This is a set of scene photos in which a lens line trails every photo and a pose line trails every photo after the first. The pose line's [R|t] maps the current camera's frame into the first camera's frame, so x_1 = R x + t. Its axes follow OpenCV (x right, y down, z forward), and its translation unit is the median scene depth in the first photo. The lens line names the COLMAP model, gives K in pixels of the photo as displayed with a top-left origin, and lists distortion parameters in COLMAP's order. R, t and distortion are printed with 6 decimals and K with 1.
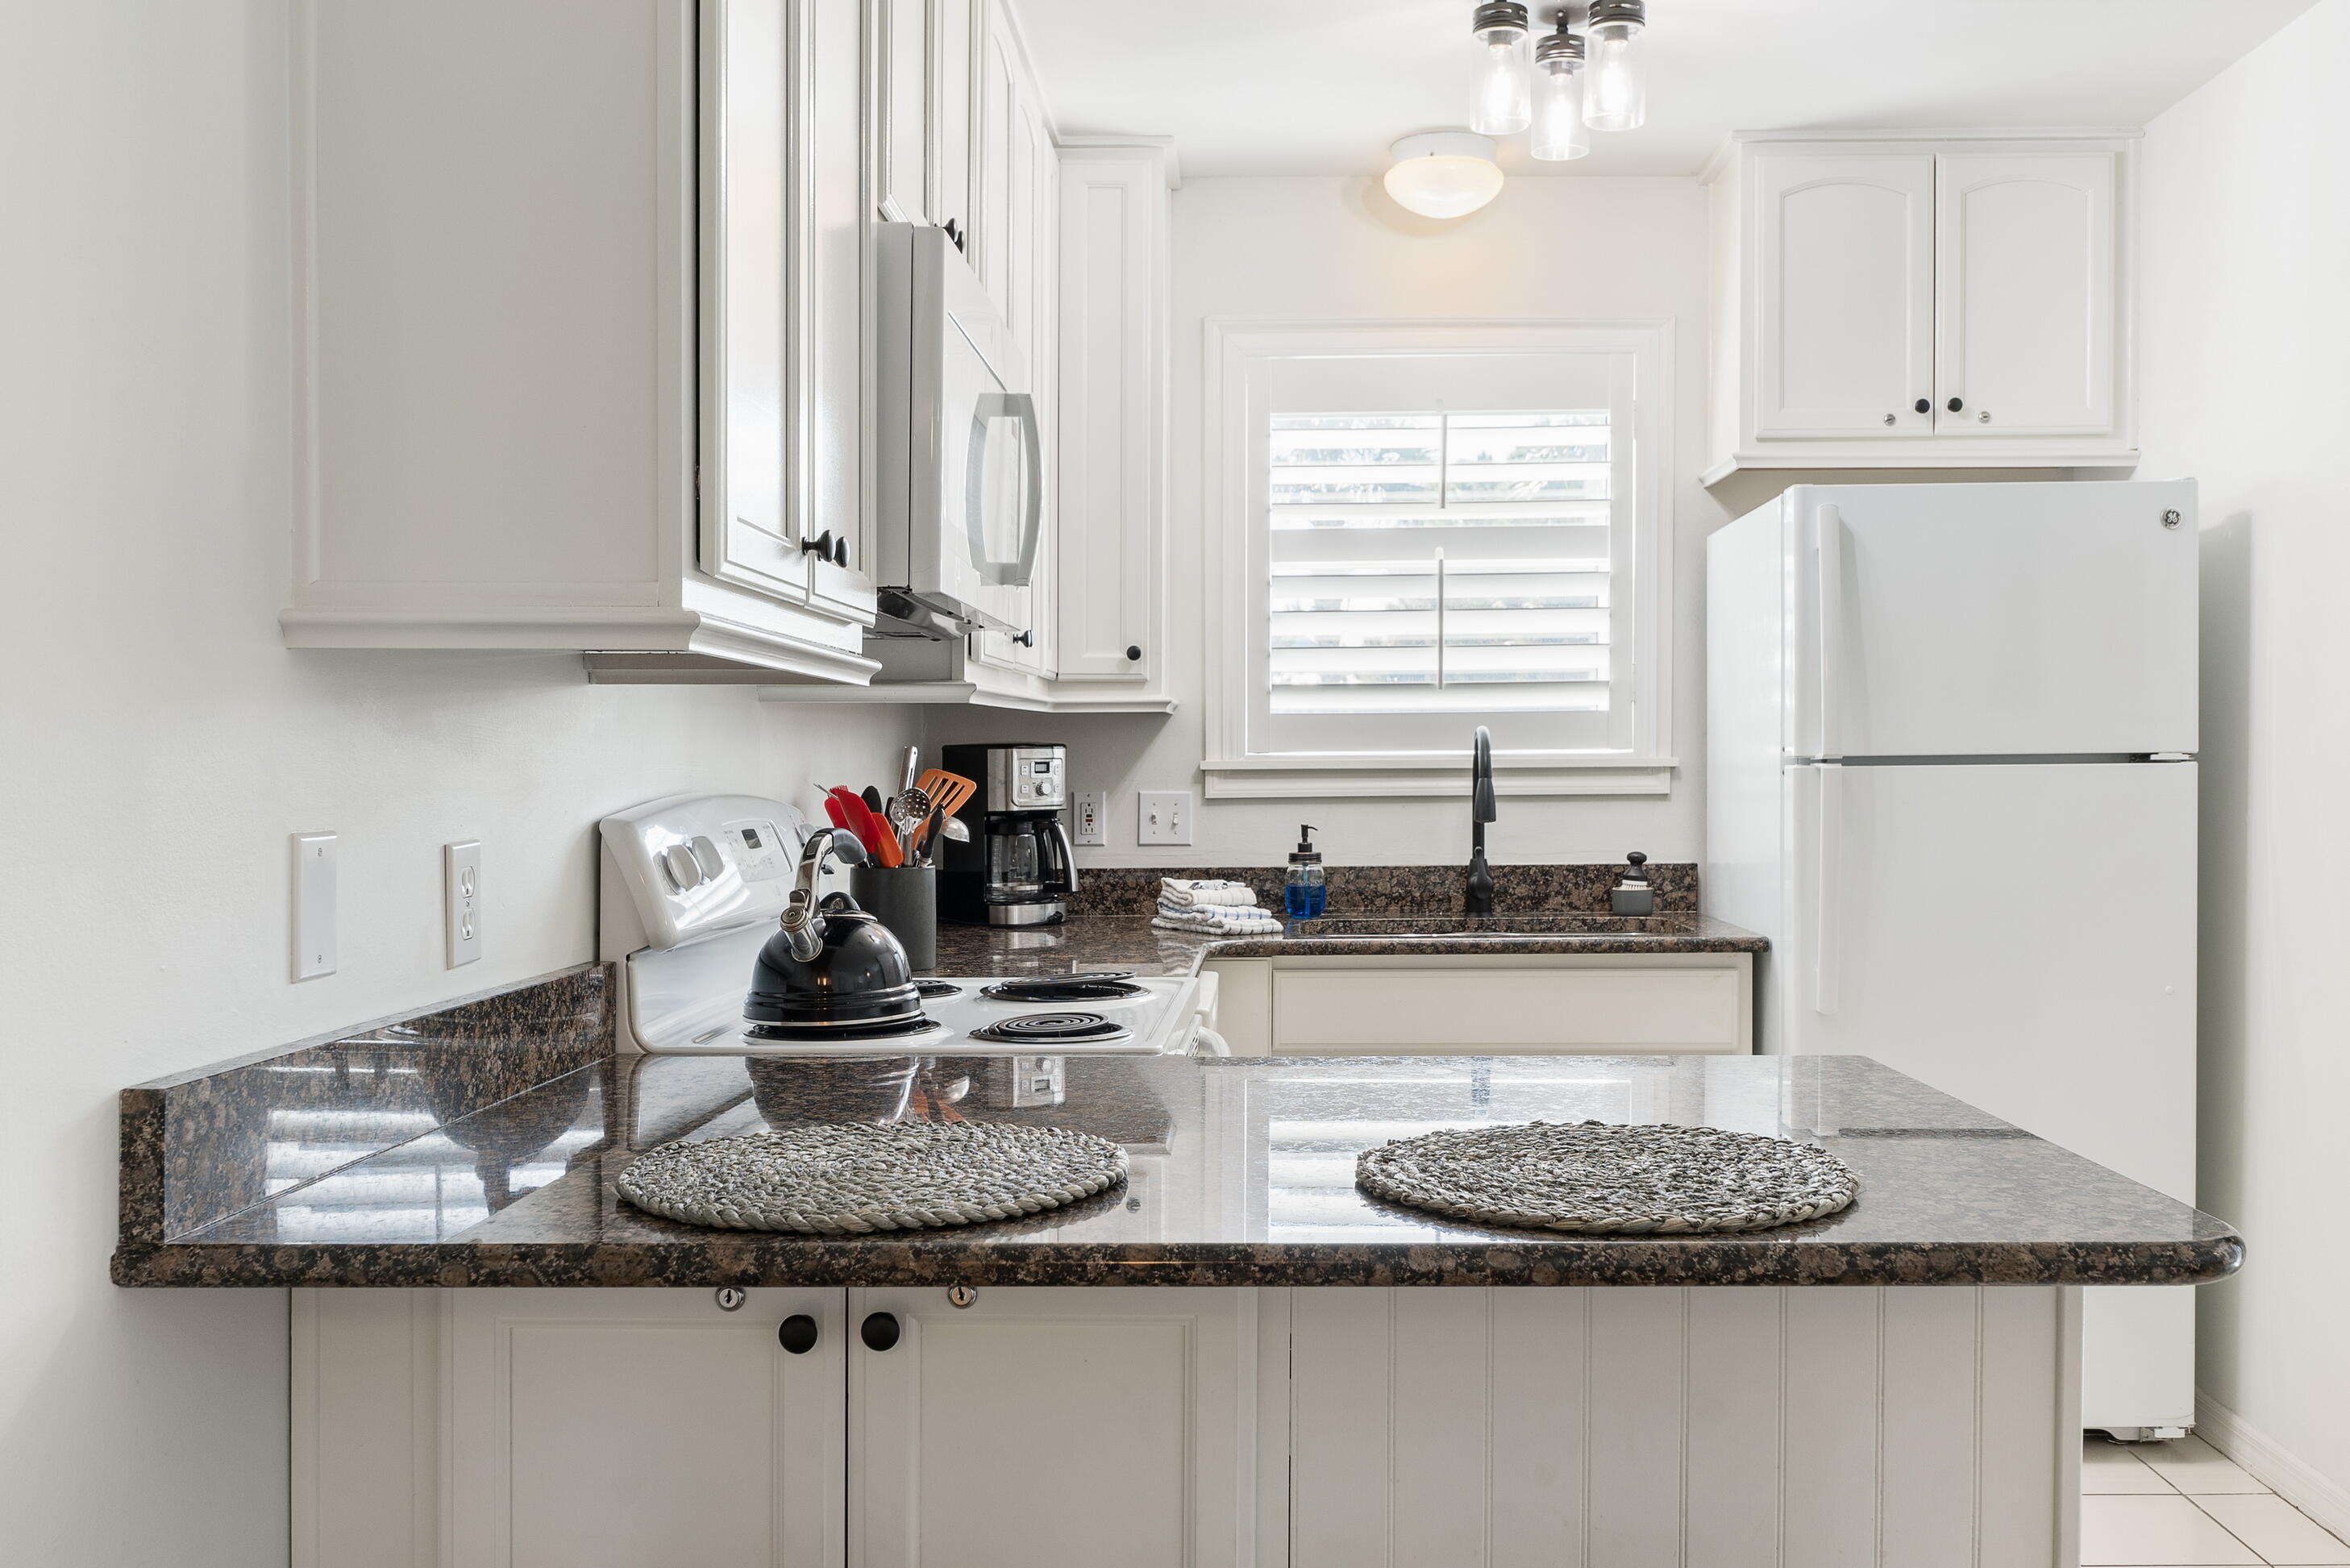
lens RADIAL K [[2120.9, 0, 1321.4], [0, 2120.9, 818.1], [0, 0, 1]] dist [0.036149, -0.018629]
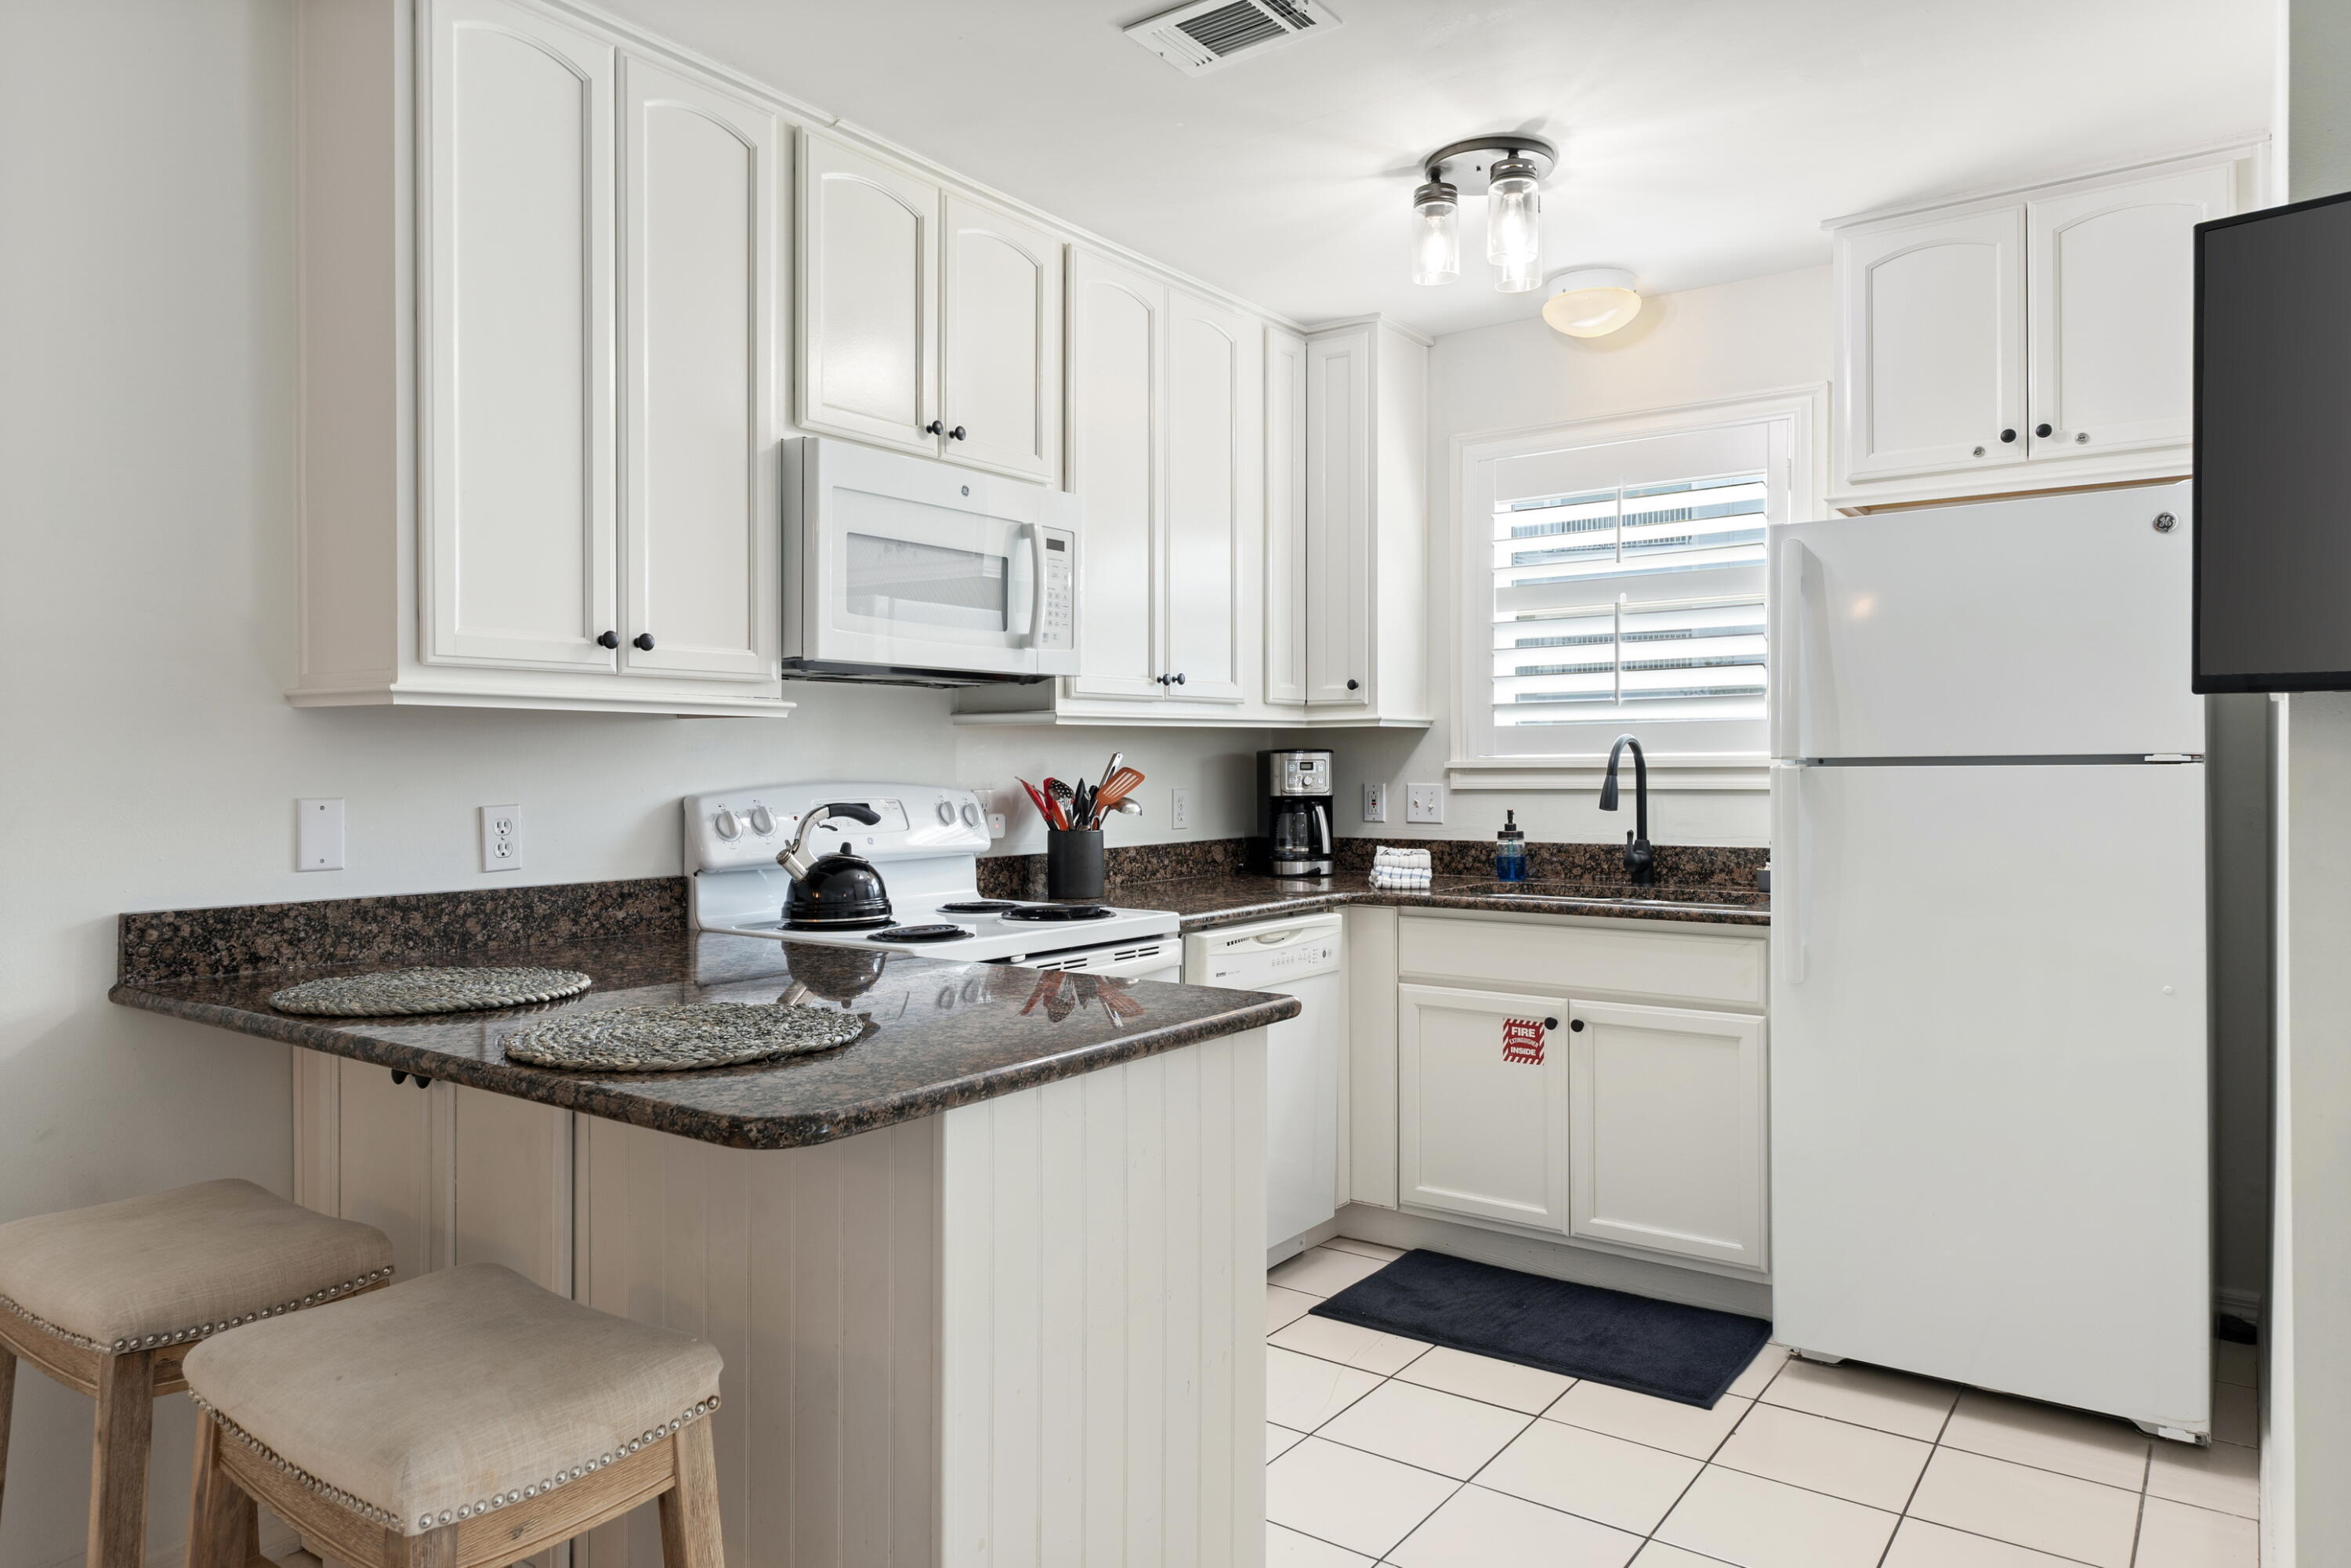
lens RADIAL K [[1495.5, 0, 1183.2], [0, 1495.5, 773.4], [0, 0, 1]] dist [0.014105, 0.001333]
pose [[0.808318, 0.004589, -0.588728, 0.391842], [-0.015082, 0.999803, -0.012914, -0.004681], [0.588552, 0.019318, 0.808228, 0.134225]]
